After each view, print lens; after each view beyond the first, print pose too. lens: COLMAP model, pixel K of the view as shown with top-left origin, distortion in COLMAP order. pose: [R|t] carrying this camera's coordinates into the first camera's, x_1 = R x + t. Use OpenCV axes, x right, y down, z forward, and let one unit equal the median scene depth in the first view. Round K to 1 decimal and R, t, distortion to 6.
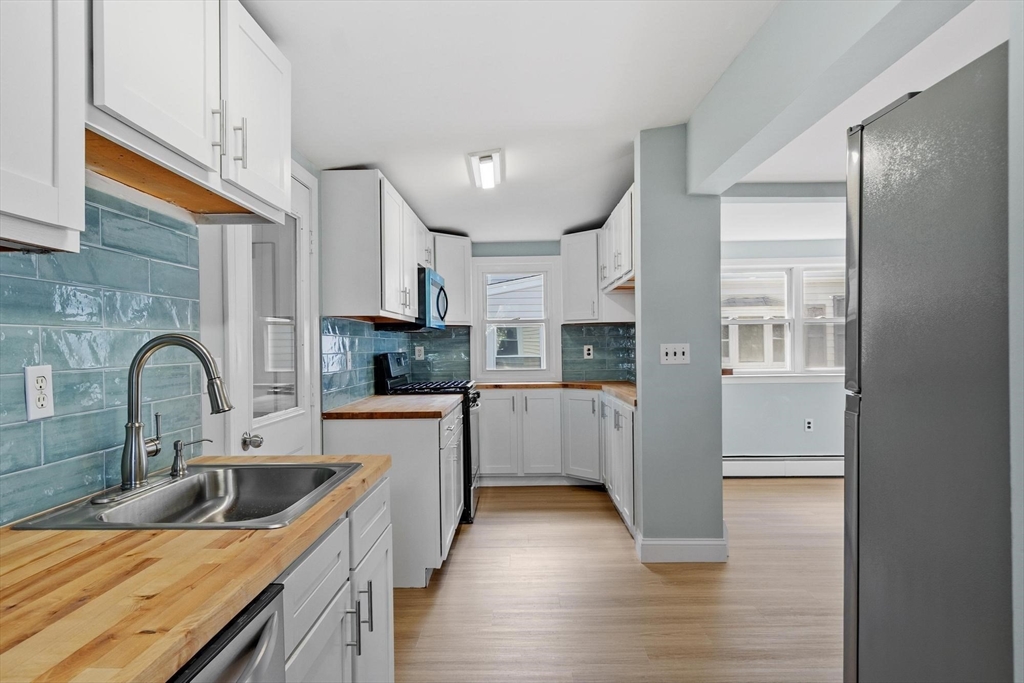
lens RADIAL K [[598.3, 0, 511.7], [0, 598.3, 341.3], [0, 0, 1]] dist [-0.000180, 0.000044]
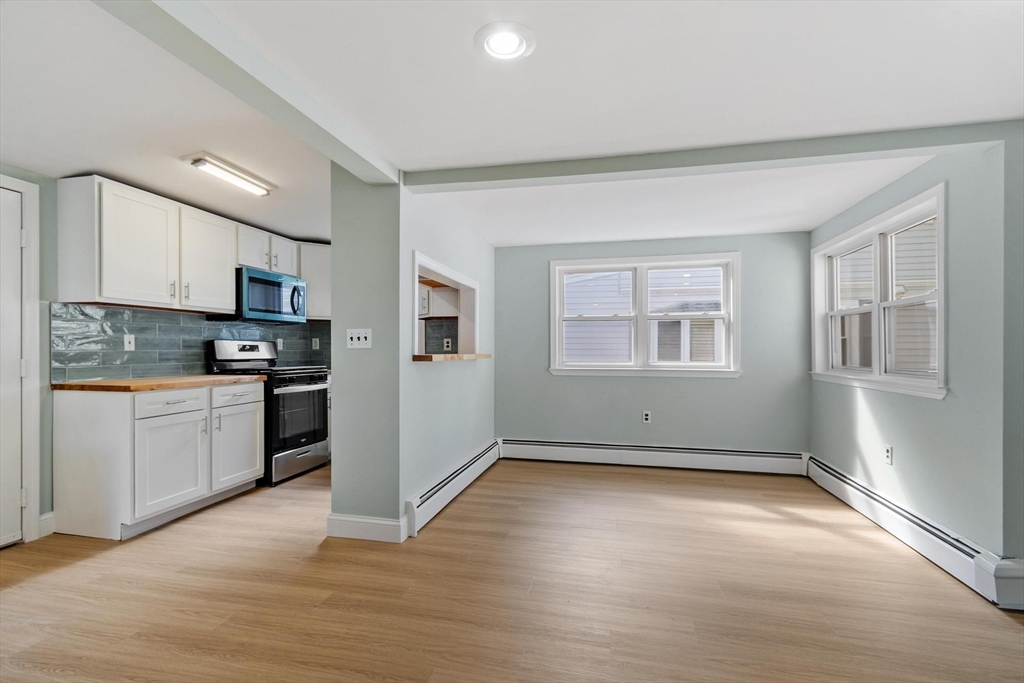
lens RADIAL K [[461.5, 0, 512.9], [0, 461.5, 345.4], [0, 0, 1]] dist [0.004004, -0.000831]
pose [[0.979529, 0.012291, -0.200930, 0.697130], [-0.012469, 0.999922, 0.000380, 0.029105], [0.200919, 0.002133, 0.979606, 0.265288]]
